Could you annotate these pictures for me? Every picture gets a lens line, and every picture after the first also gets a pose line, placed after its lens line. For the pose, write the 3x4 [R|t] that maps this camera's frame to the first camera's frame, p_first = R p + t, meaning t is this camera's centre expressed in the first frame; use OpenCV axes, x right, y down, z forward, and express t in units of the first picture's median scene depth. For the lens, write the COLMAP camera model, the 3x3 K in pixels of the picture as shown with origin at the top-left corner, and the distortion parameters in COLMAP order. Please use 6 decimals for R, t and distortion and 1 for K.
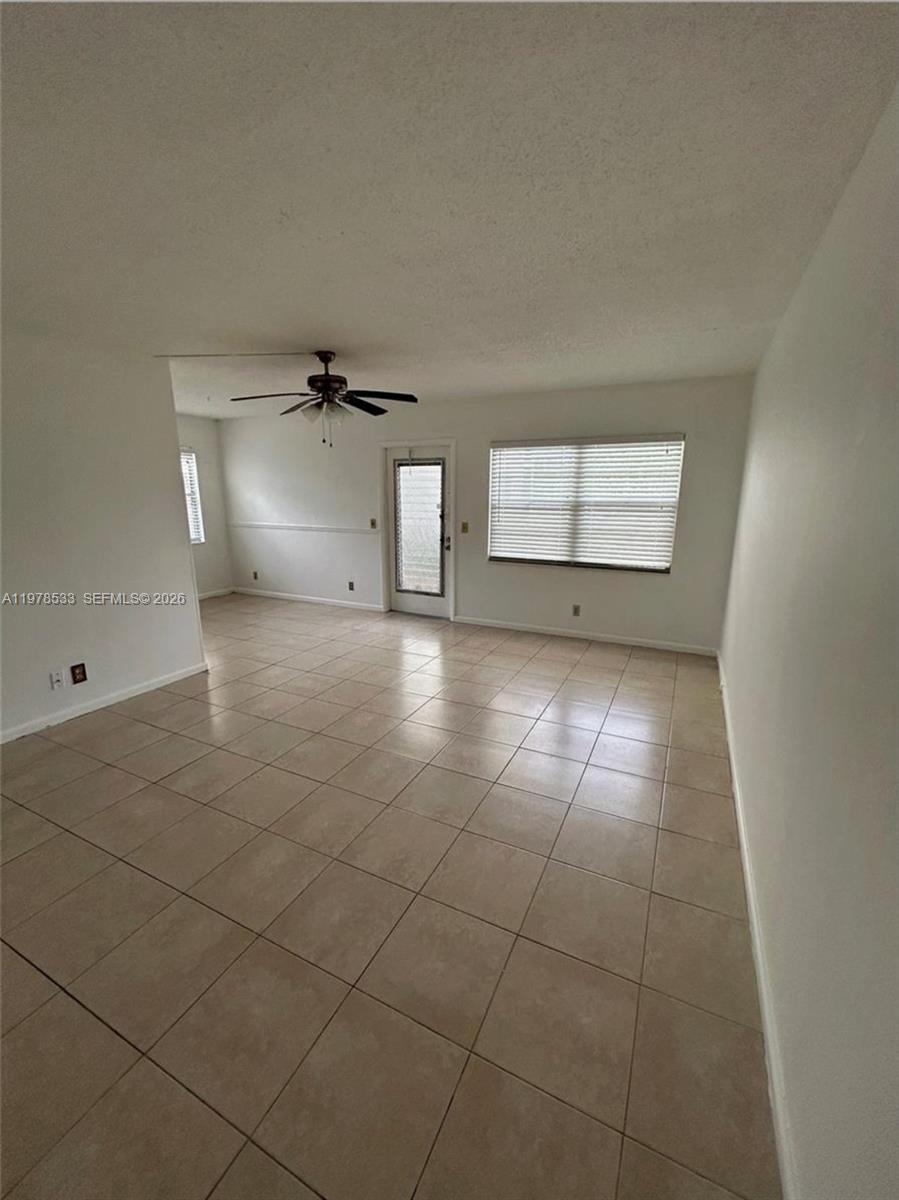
lens RADIAL K [[486.5, 0, 449.9], [0, 486.5, 599.4], [0, 0, 1]] dist [-0.002650, 0.000015]
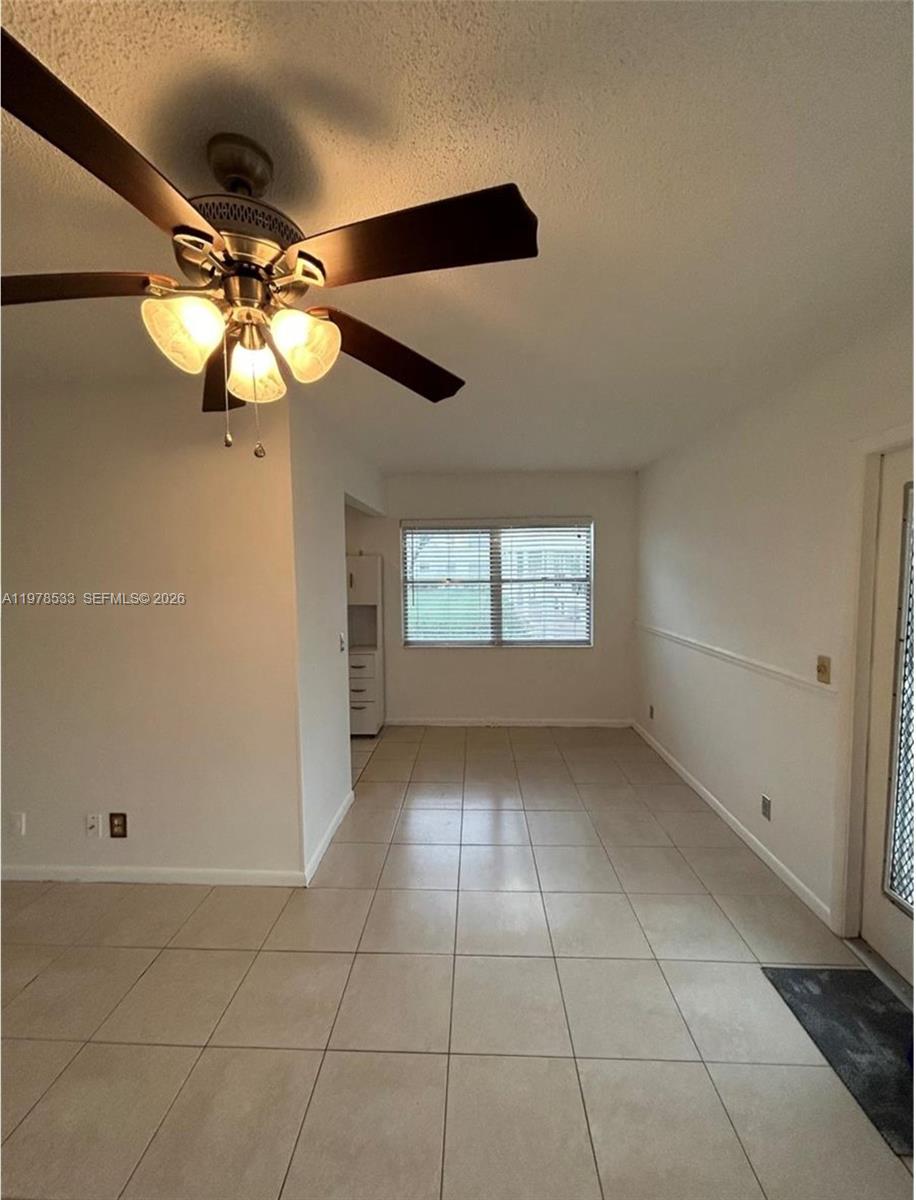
lens RADIAL K [[485.5, 0, 456.5], [0, 485.5, 601.4], [0, 0, 1]] dist [0.001591, -0.000313]
pose [[0.405302, 0.049984, -0.912815, 0.095903], [-0.190740, 0.981152, -0.030965, -0.238302], [0.894063, 0.186660, 0.407197, 1.013000]]
